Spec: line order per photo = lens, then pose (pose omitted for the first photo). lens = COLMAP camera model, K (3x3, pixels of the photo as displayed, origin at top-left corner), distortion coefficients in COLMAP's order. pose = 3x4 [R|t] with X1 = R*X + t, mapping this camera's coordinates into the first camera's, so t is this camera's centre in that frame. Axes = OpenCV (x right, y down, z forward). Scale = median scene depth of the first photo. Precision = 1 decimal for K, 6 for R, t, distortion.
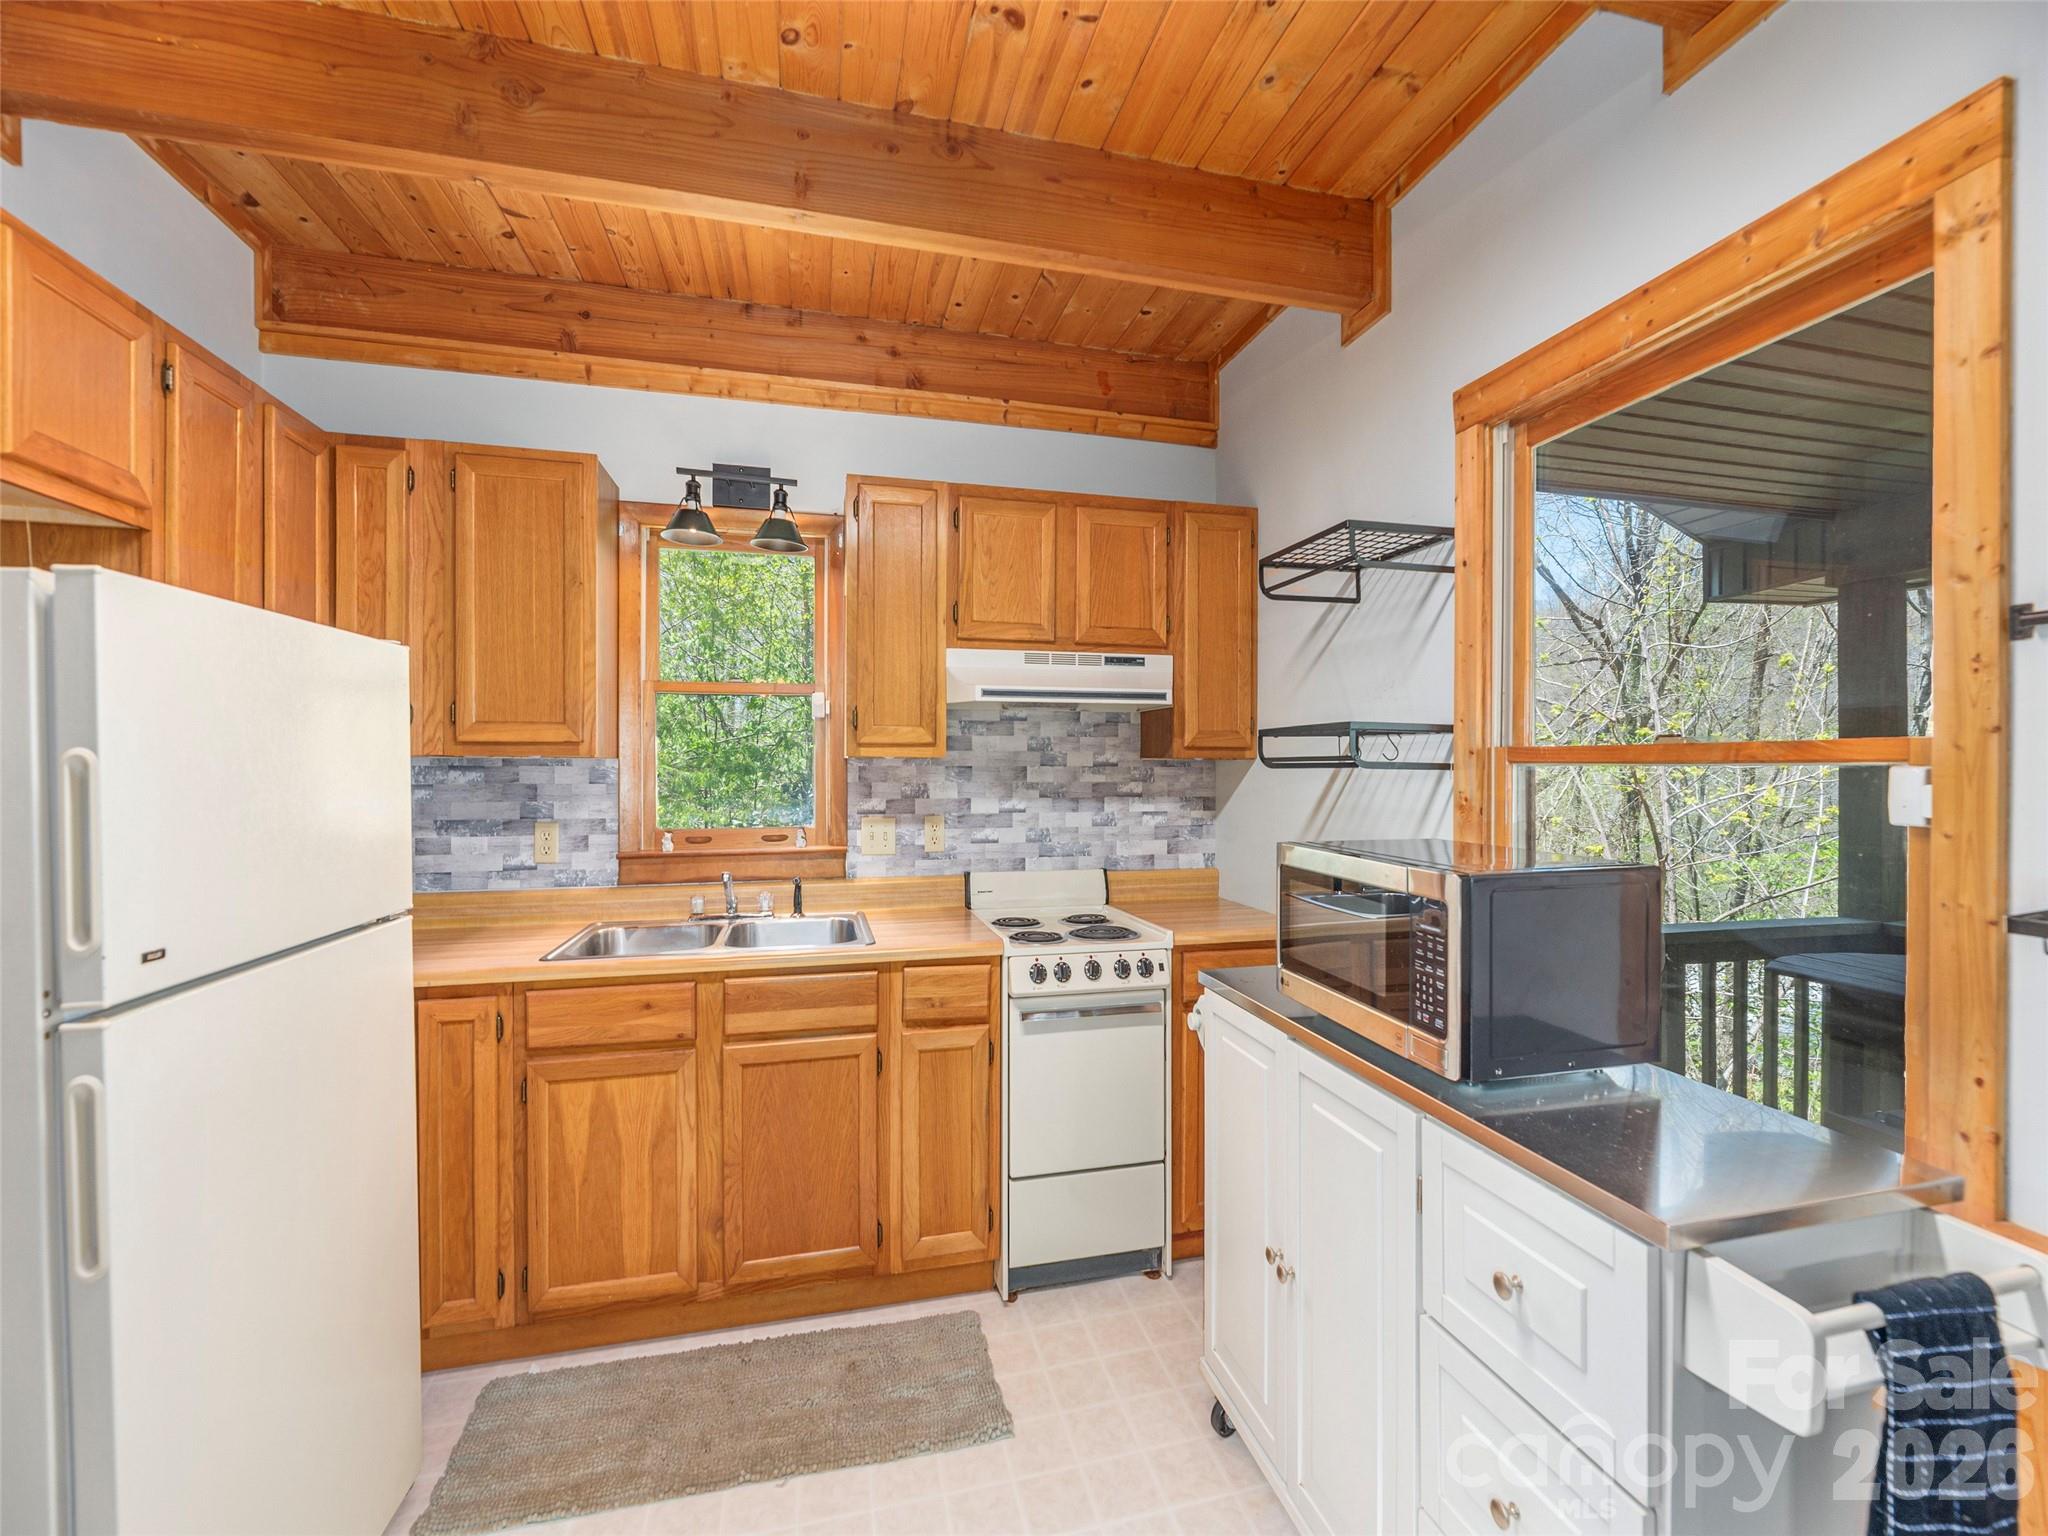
lens RADIAL K [[840.6, 0, 1016.2], [0, 840.6, 771.2], [0, 0, 1]] dist [-0.002489, 0.000426]
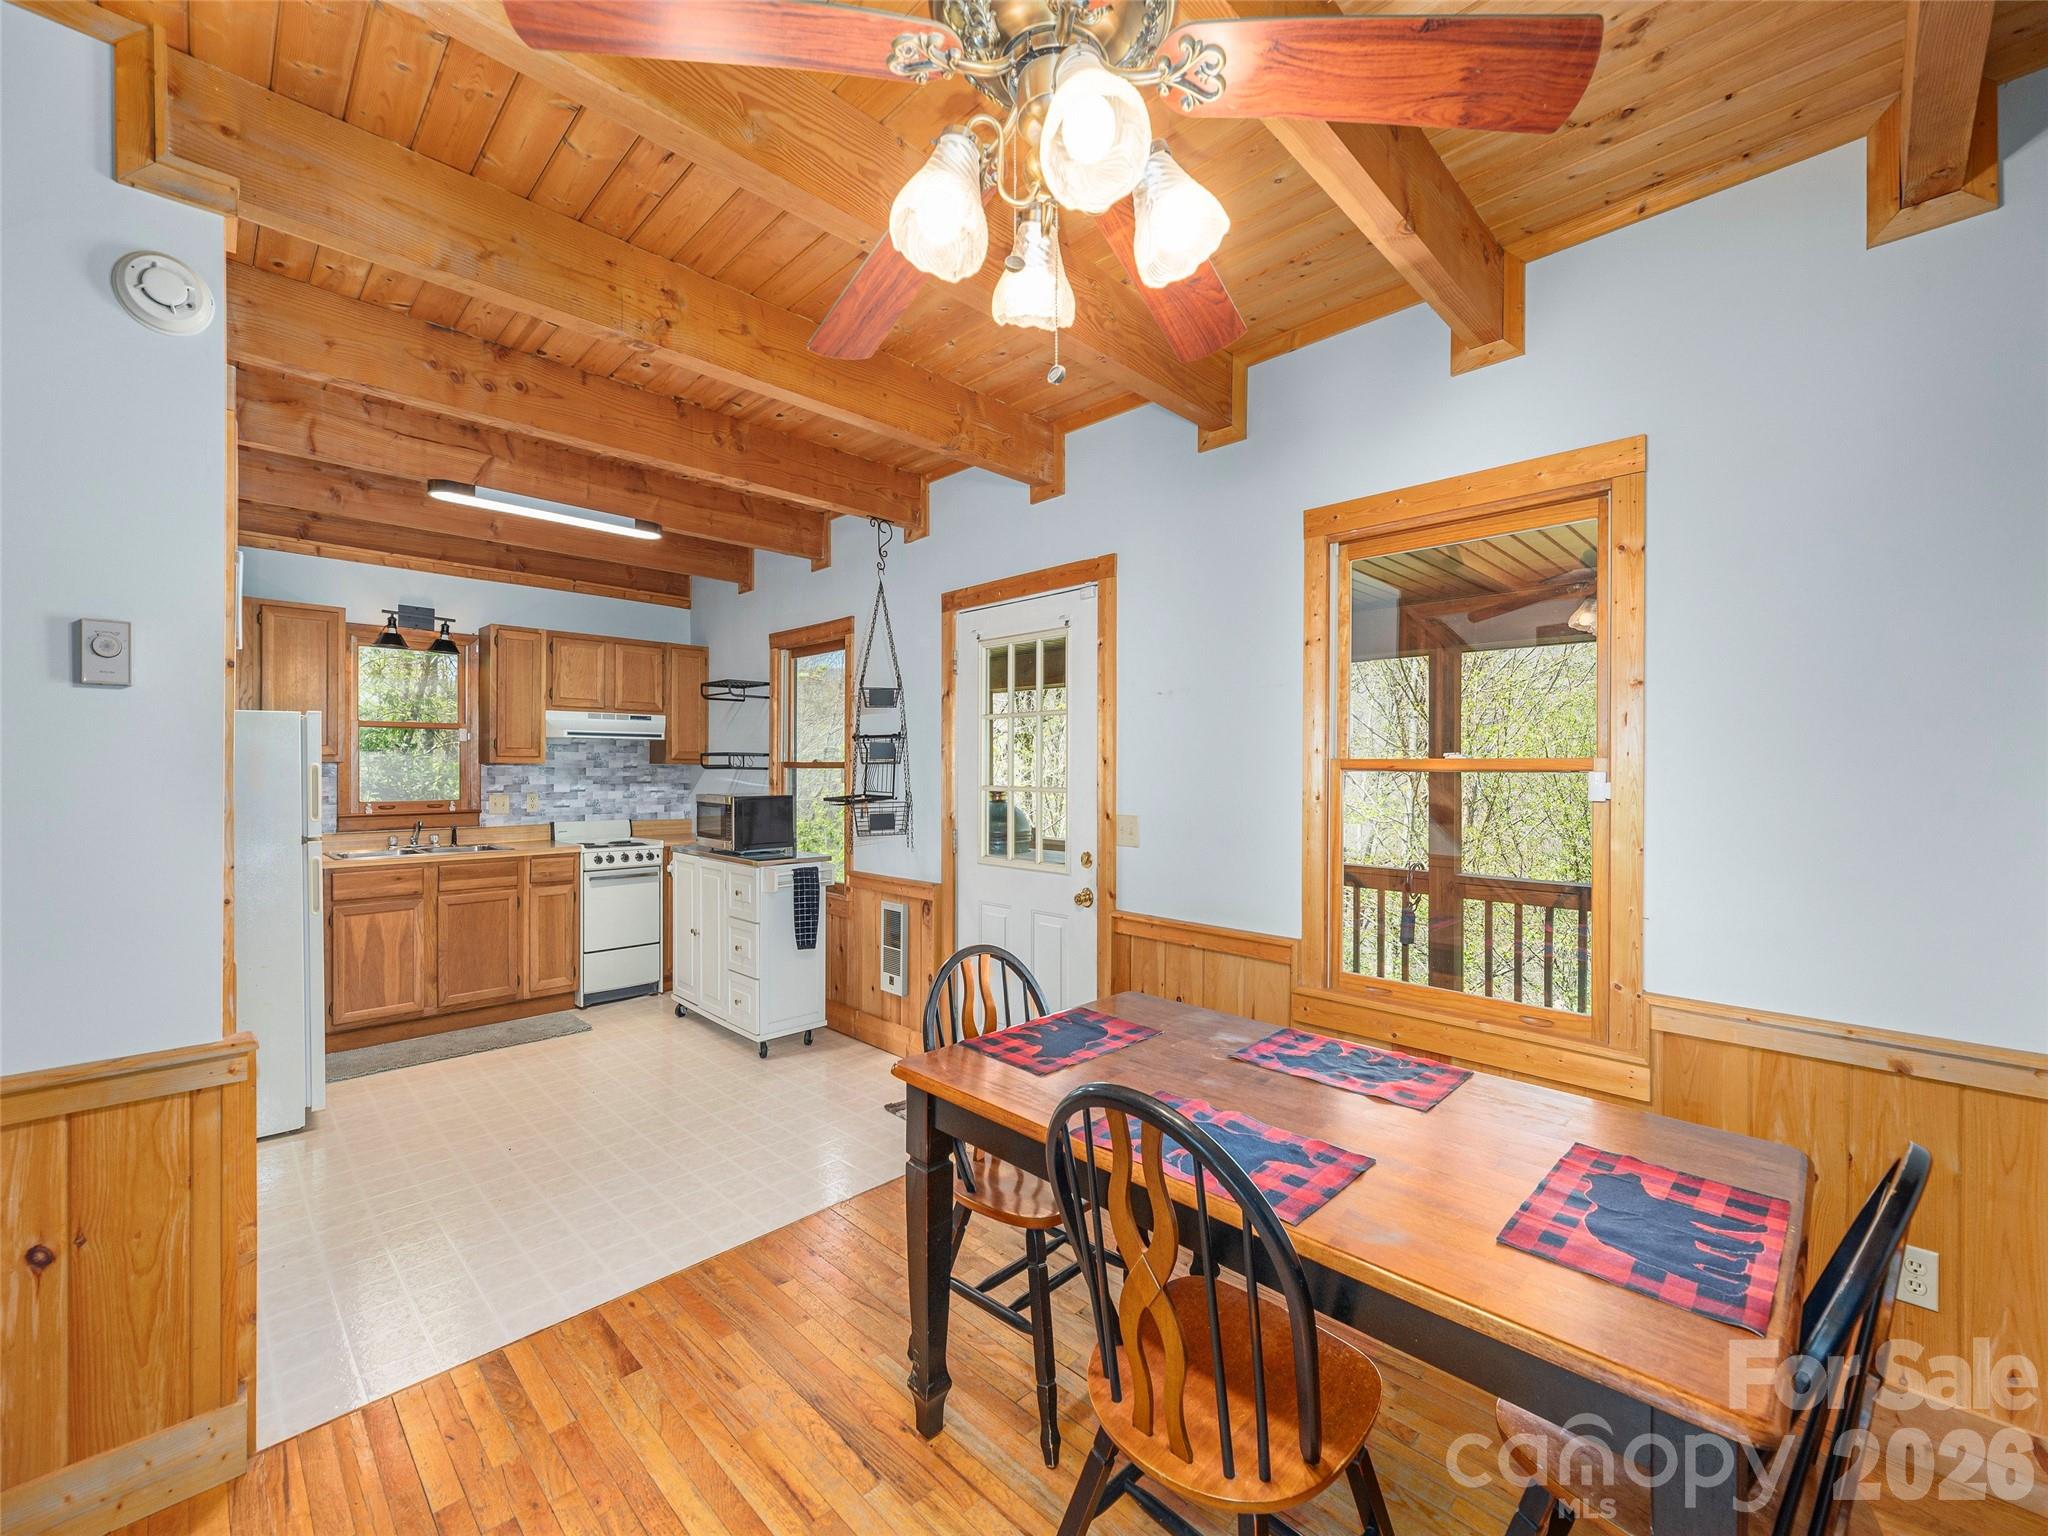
lens RADIAL K [[840.6, 0, 1027.0], [0, 840.6, 774.4], [0, 0, 1]] dist [-0.002489, 0.000426]
pose [[0.850731, -0.000379, 0.525601, -0.169302], [-0.001879, 0.999991, 0.003763, 0.000530], [-0.525598, -0.004189, 0.850723, -1.430358]]
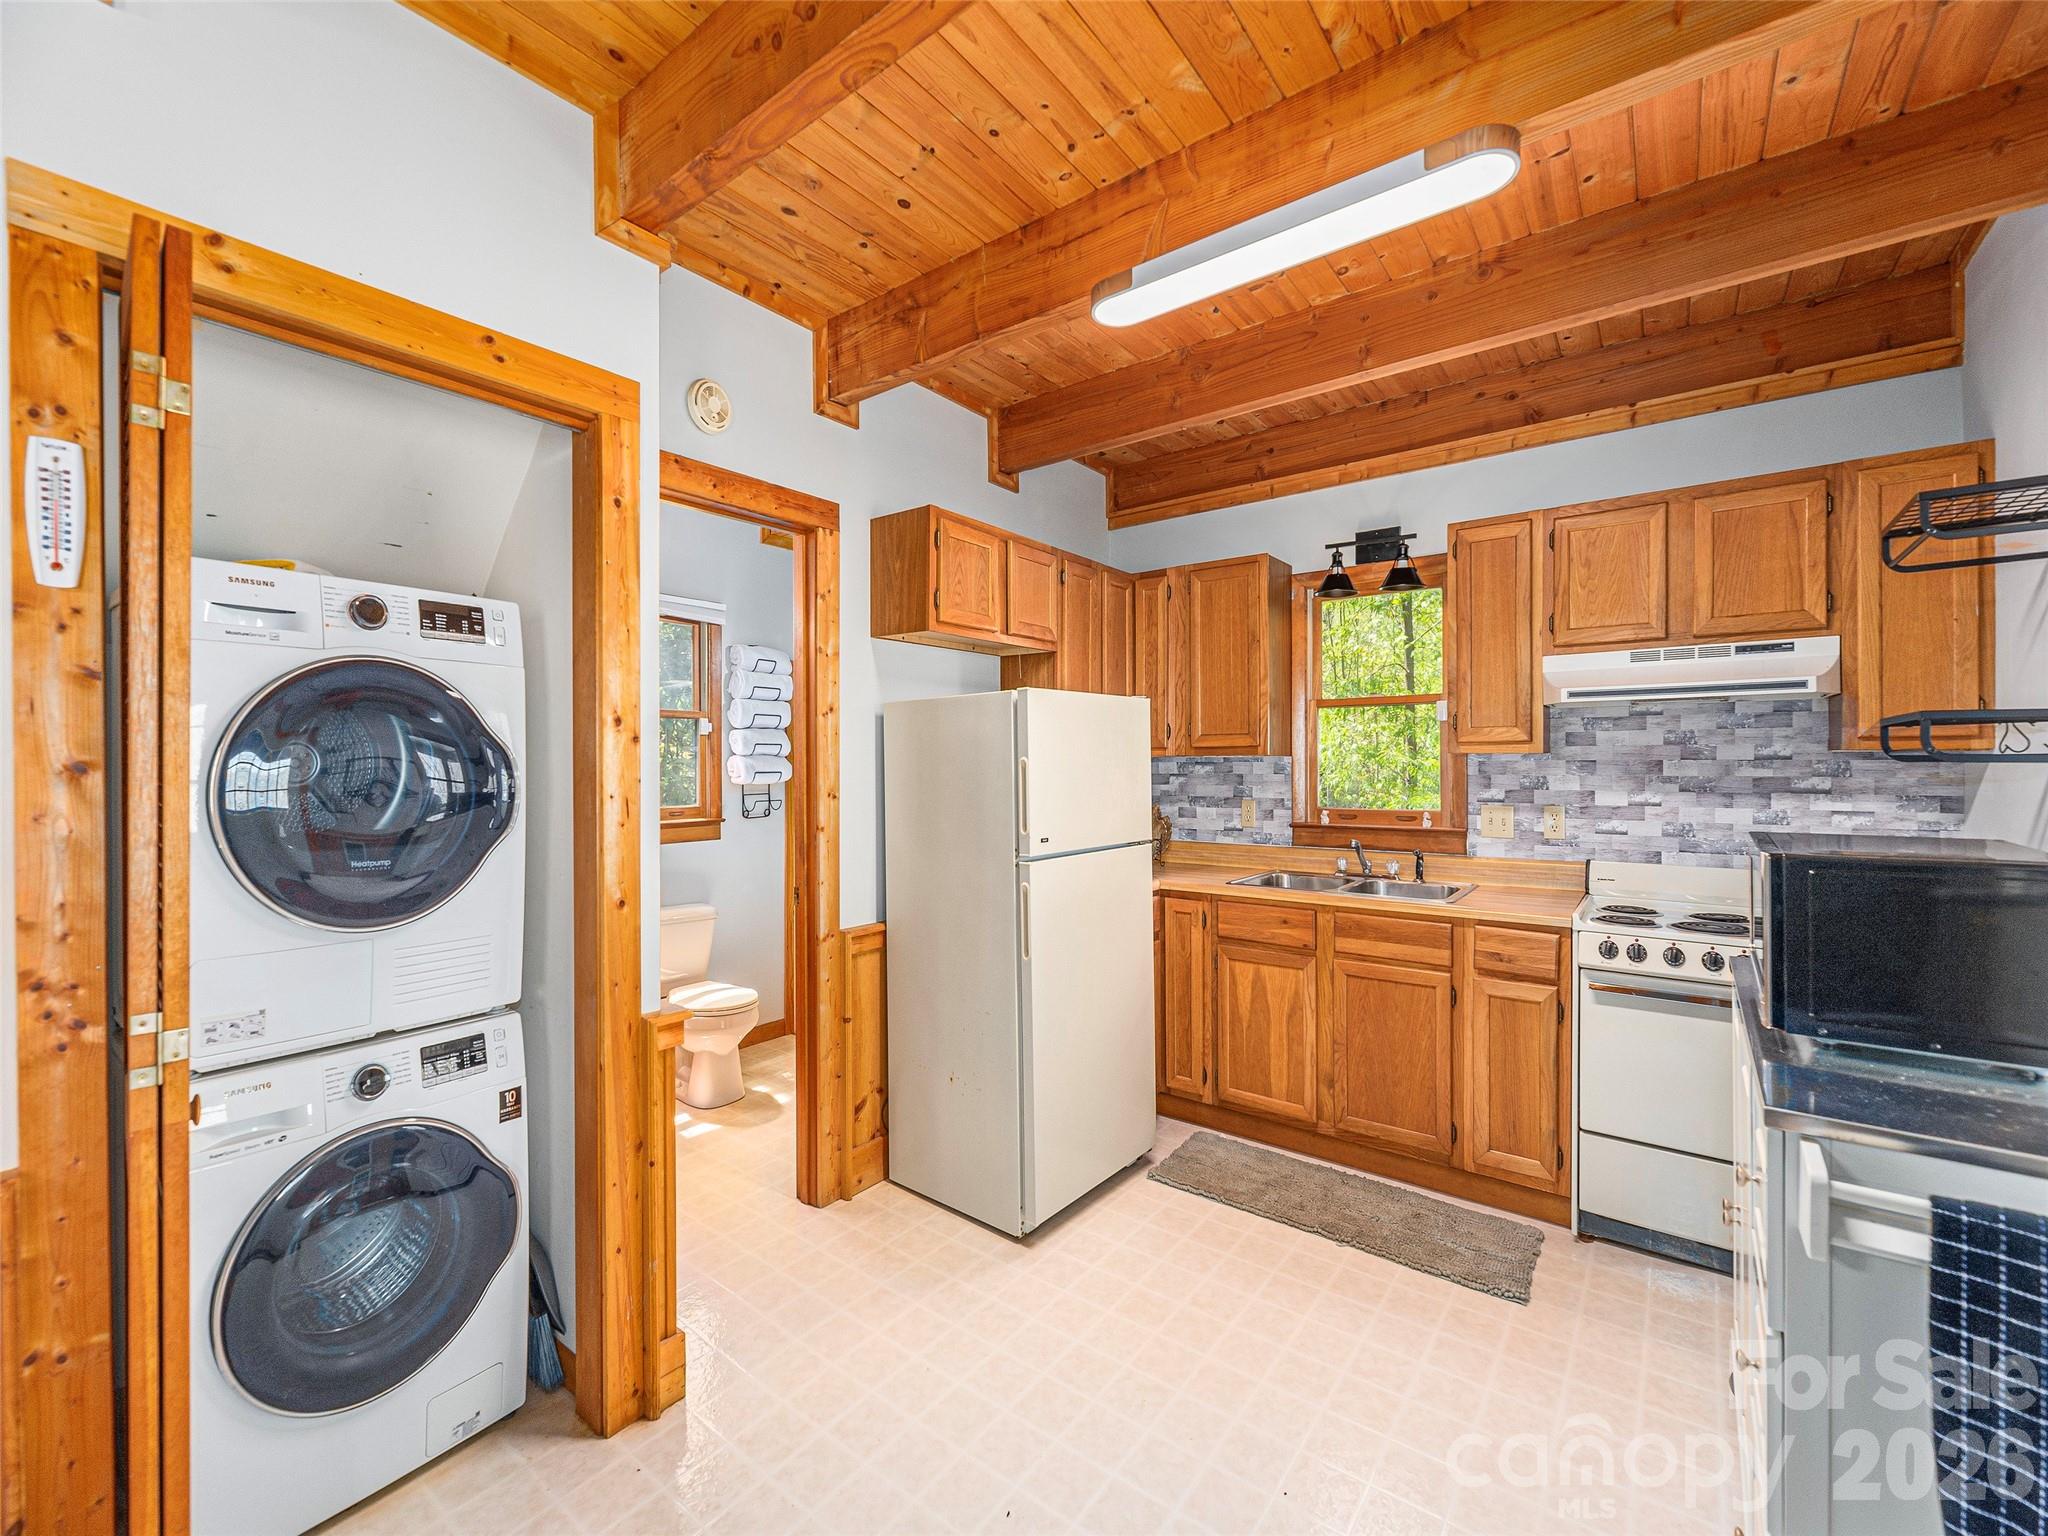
lens RADIAL K [[840.6, 0, 1032.5], [0, 840.6, 769.5], [0, 0, 1]] dist [-0.002489, 0.000426]
pose [[0.634573, 0.003113, -0.772857, 0.371177], [0.001393, 0.999986, 0.005172, -0.001092], [0.772862, -0.004359, 0.634559, -0.257363]]
